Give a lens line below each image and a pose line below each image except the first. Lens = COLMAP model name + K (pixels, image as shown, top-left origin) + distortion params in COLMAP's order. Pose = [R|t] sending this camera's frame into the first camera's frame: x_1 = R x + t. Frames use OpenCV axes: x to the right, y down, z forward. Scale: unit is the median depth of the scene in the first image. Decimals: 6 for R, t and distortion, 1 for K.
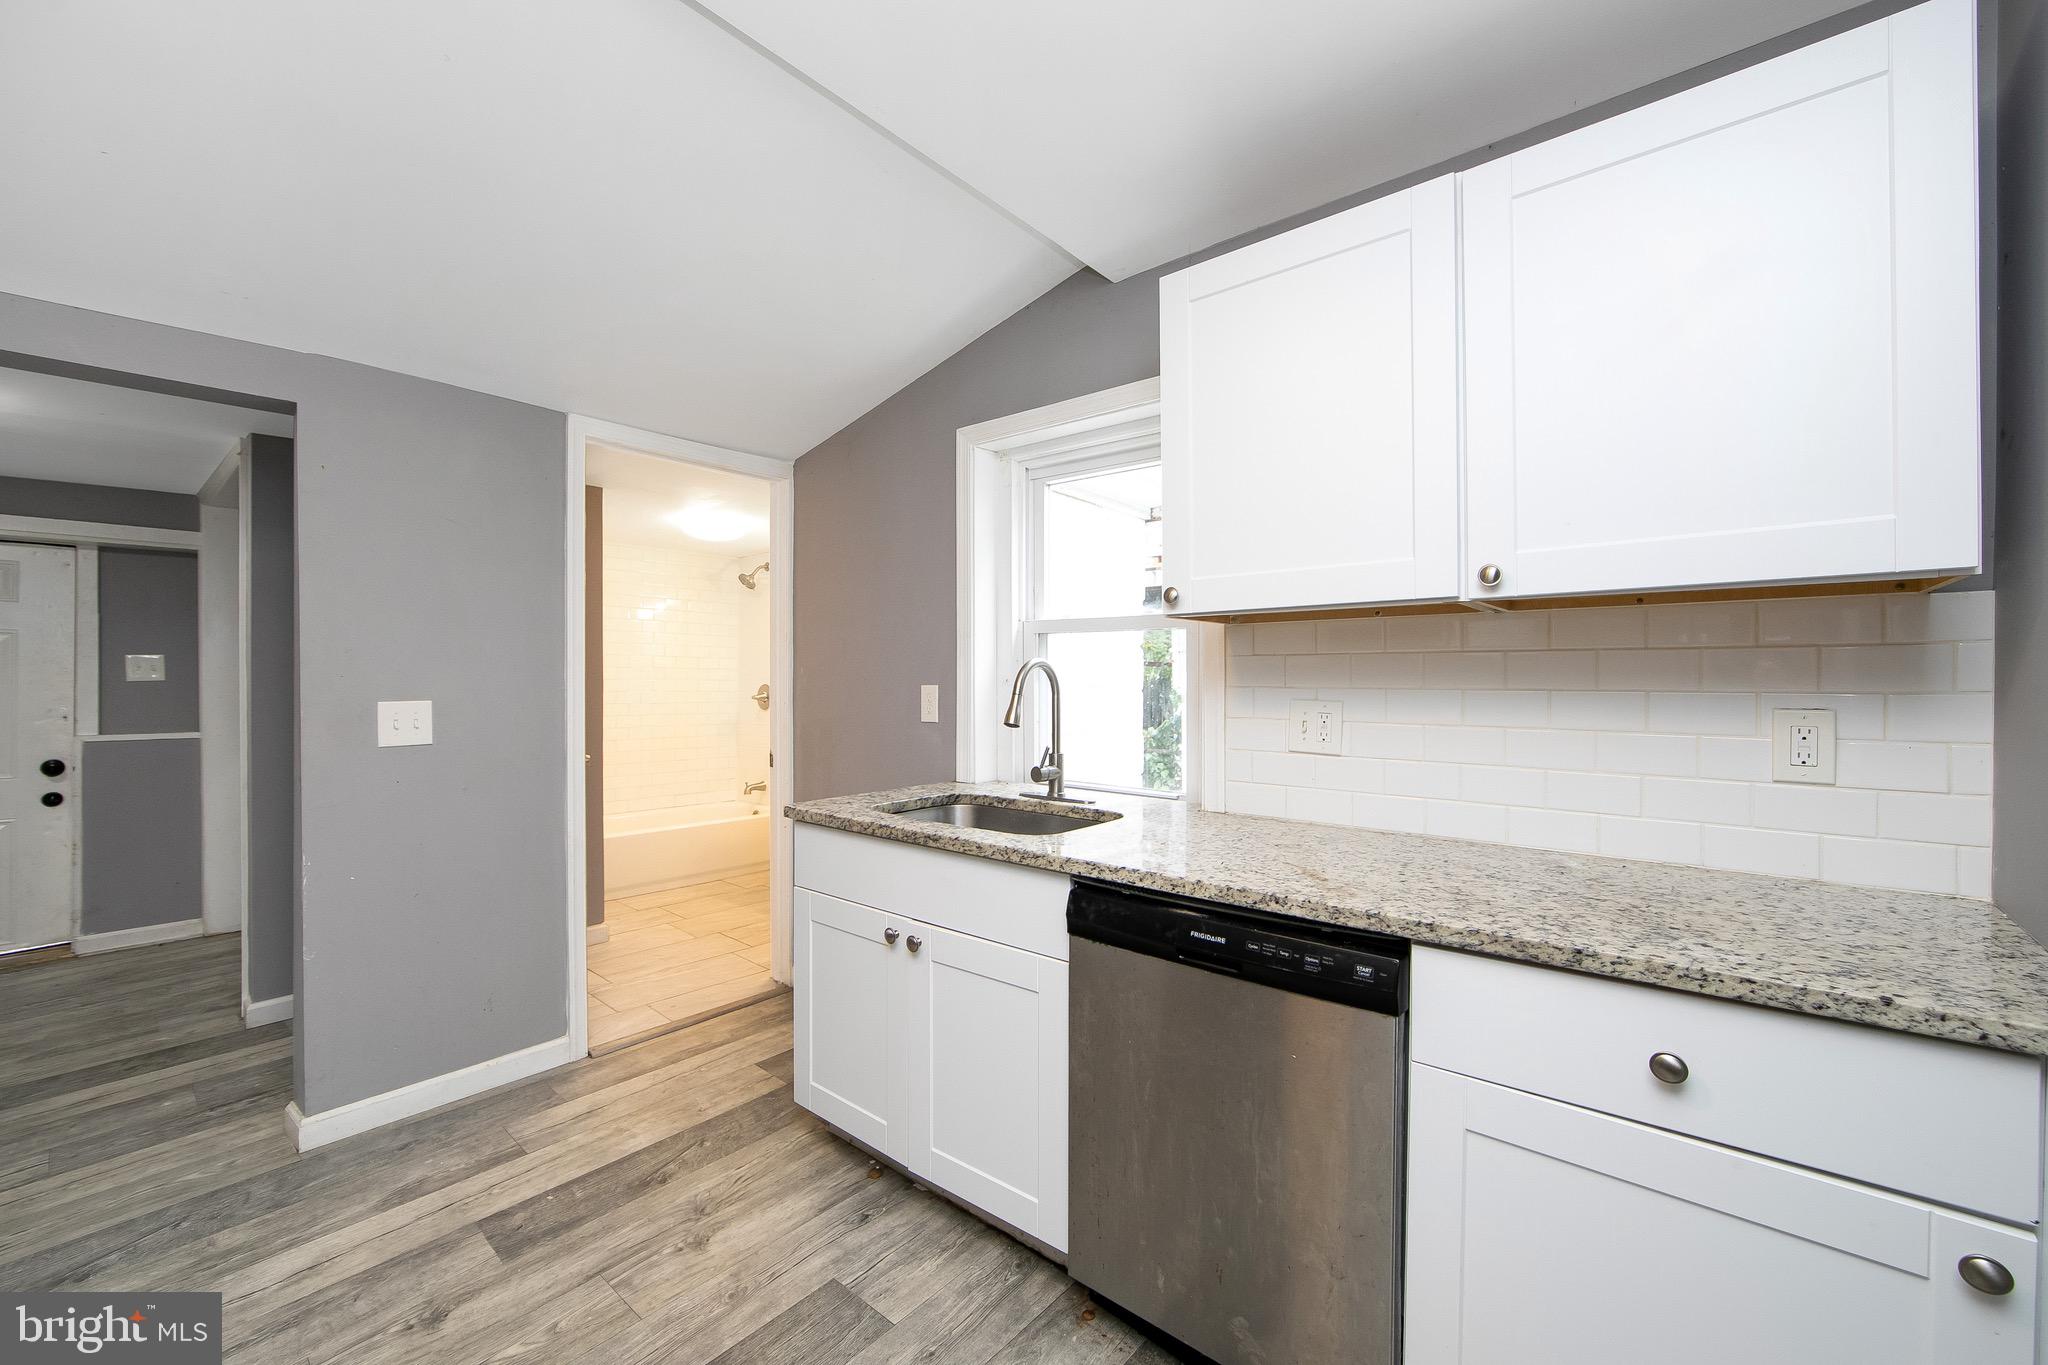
lens RADIAL K [[811.5, 0, 1008.9], [0, 811.5, 675.3], [0, 0, 1]] dist [-0.013092, 0.001170]
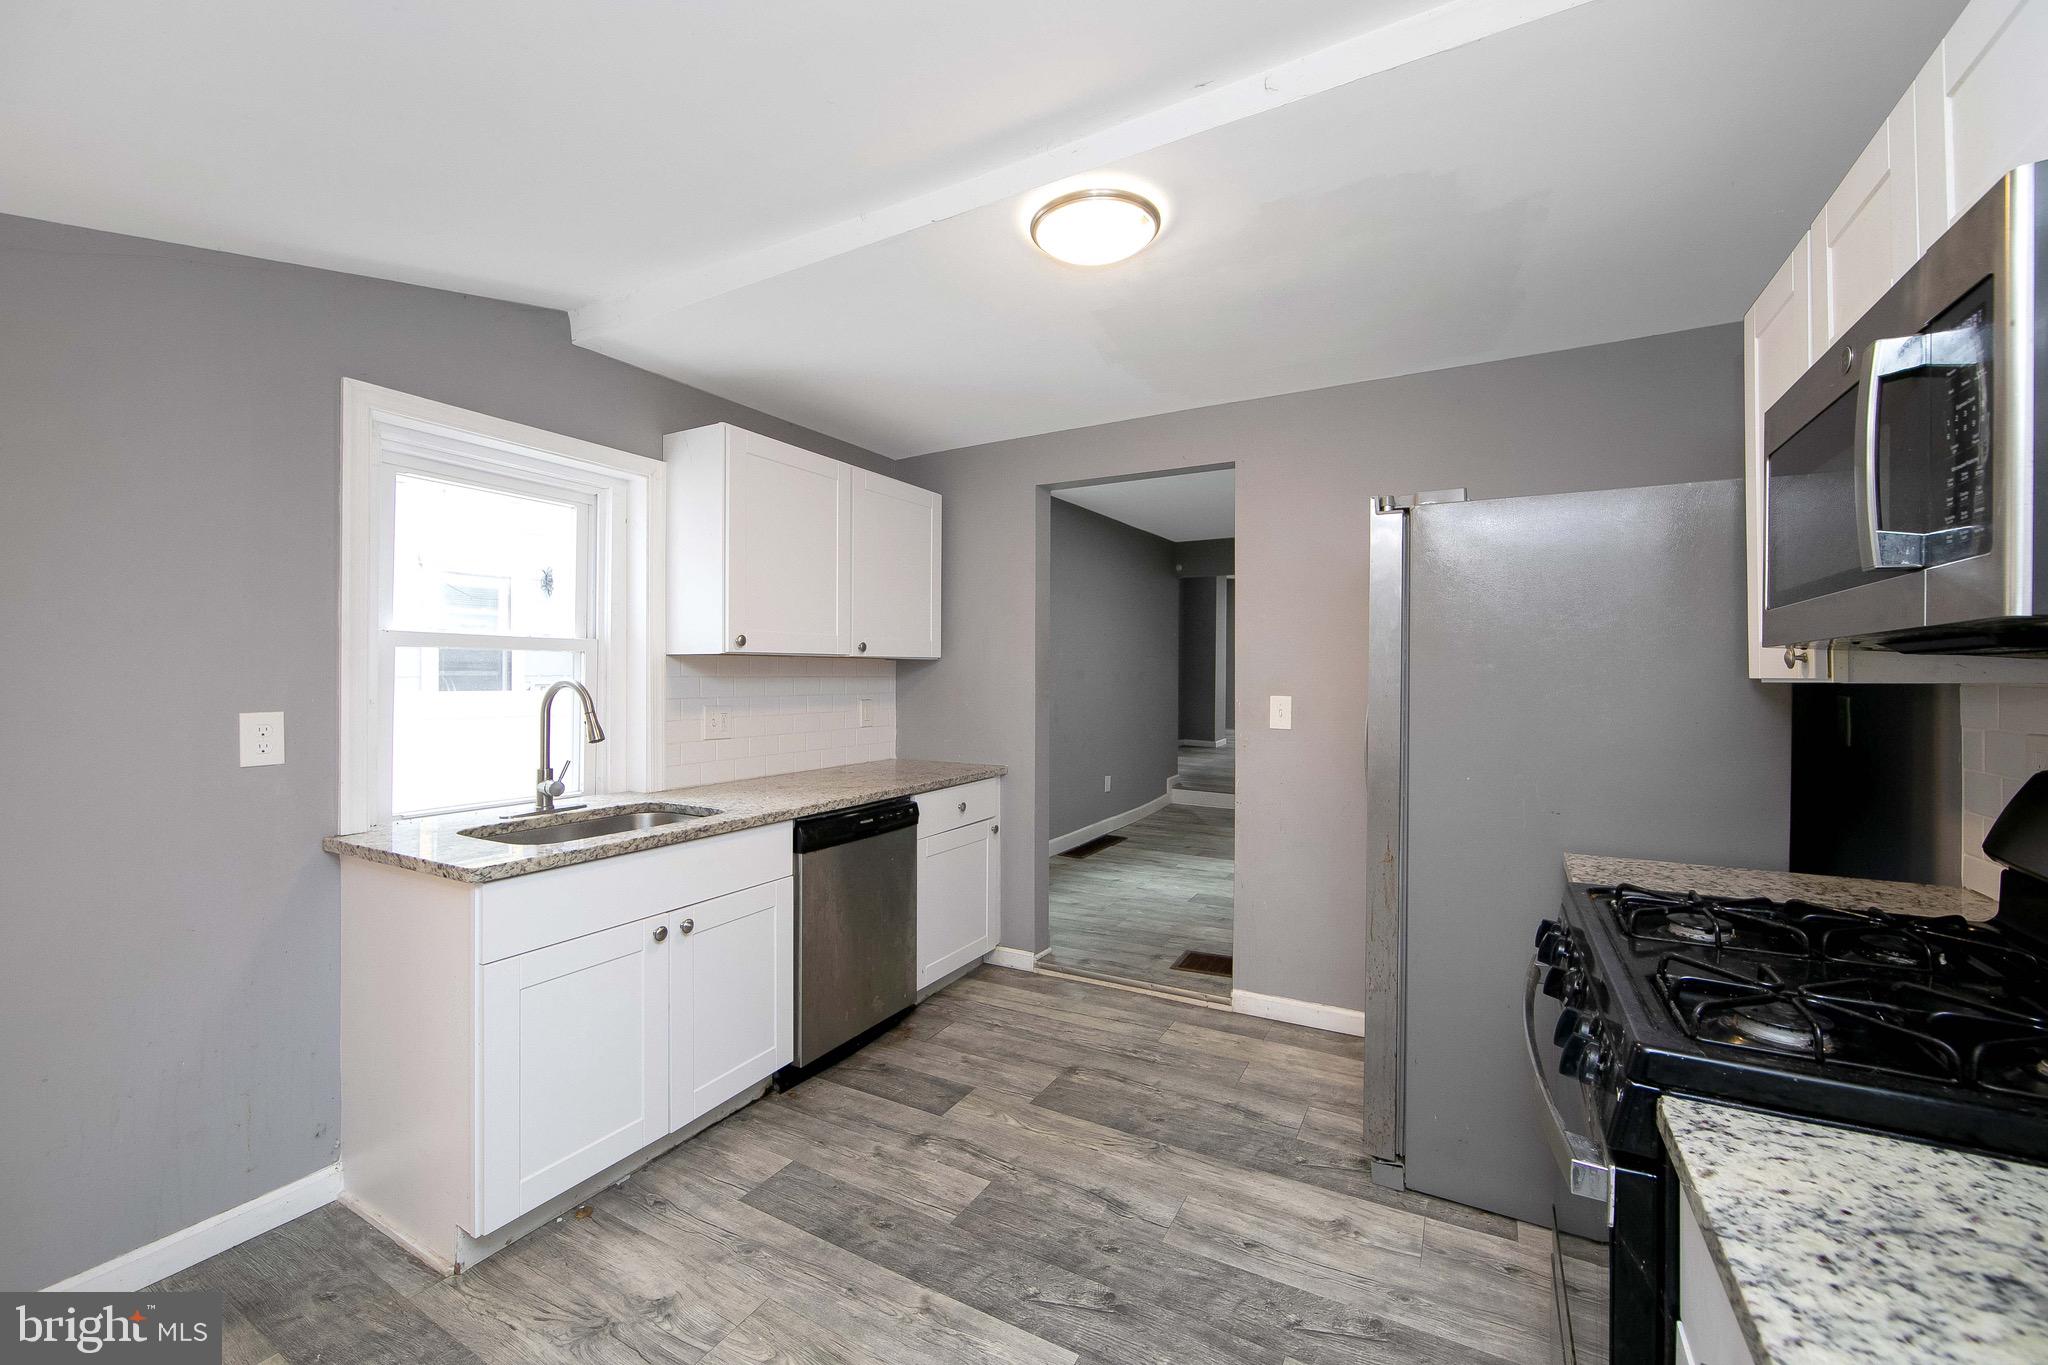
lens RADIAL K [[811.5, 0, 1016.7], [0, 811.5, 666.9], [0, 0, 1]] dist [-0.013092, 0.001170]
pose [[-0.183738, 0.005932, 0.982957, -1.537000], [-0.003075, 0.999973, -0.006609, -0.042572], [-0.982970, -0.004237, -0.183715, 0.845632]]
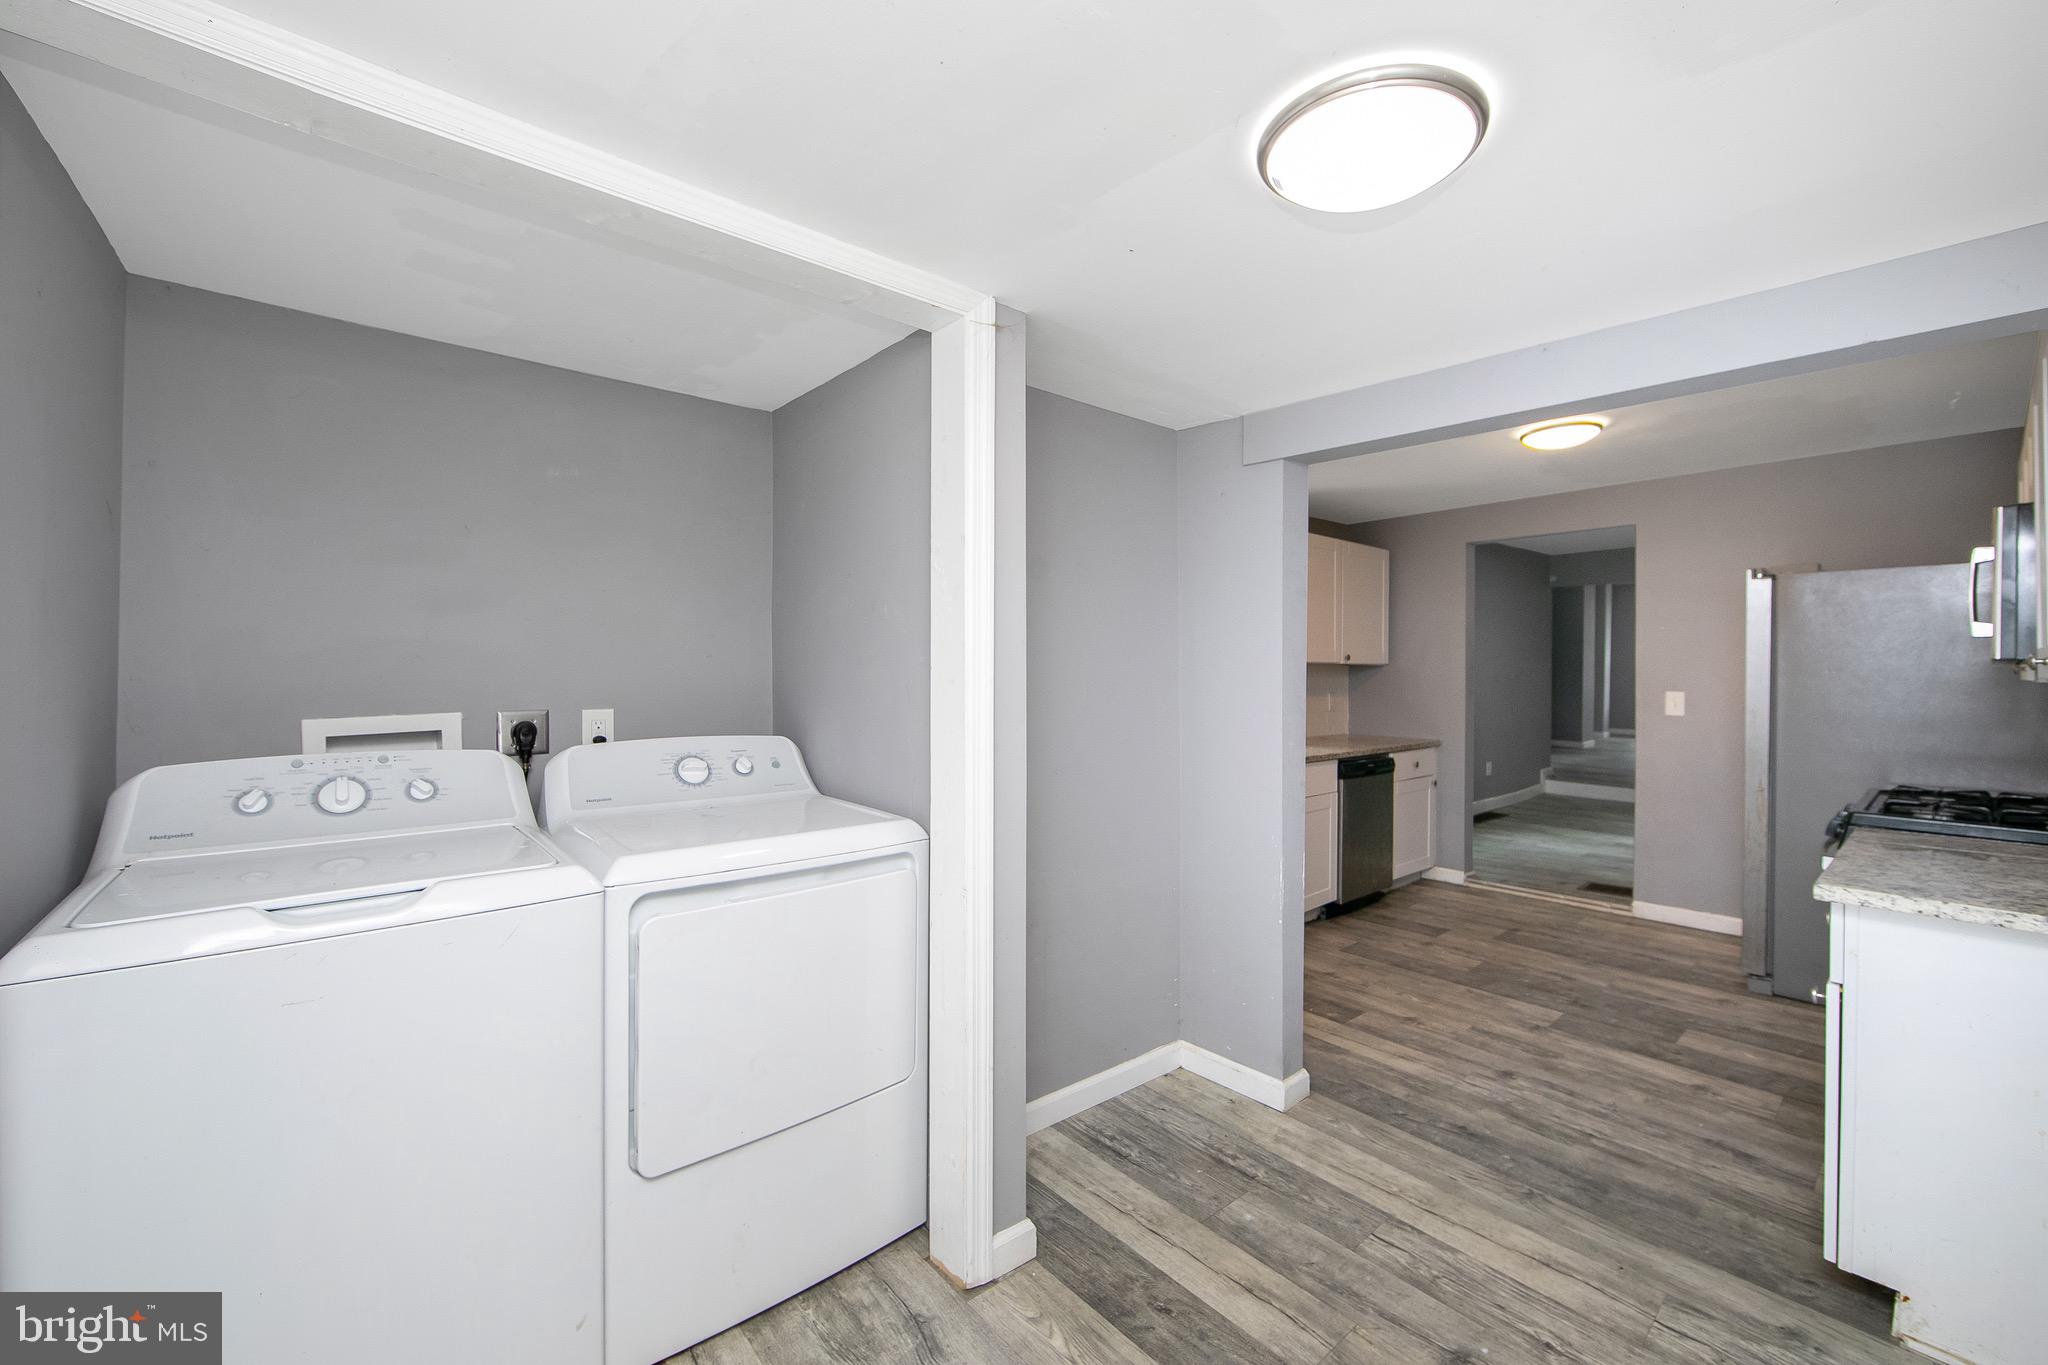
lens RADIAL K [[811.5, 0, 1021.4], [0, 811.5, 669.4], [0, 0, 1]] dist [-0.013092, 0.001170]
pose [[0.162999, 0.002830, 0.986622, -2.740413], [-0.005478, 0.999983, -0.001963, -0.045342], [-0.986611, -0.005085, 0.163012, 1.575773]]
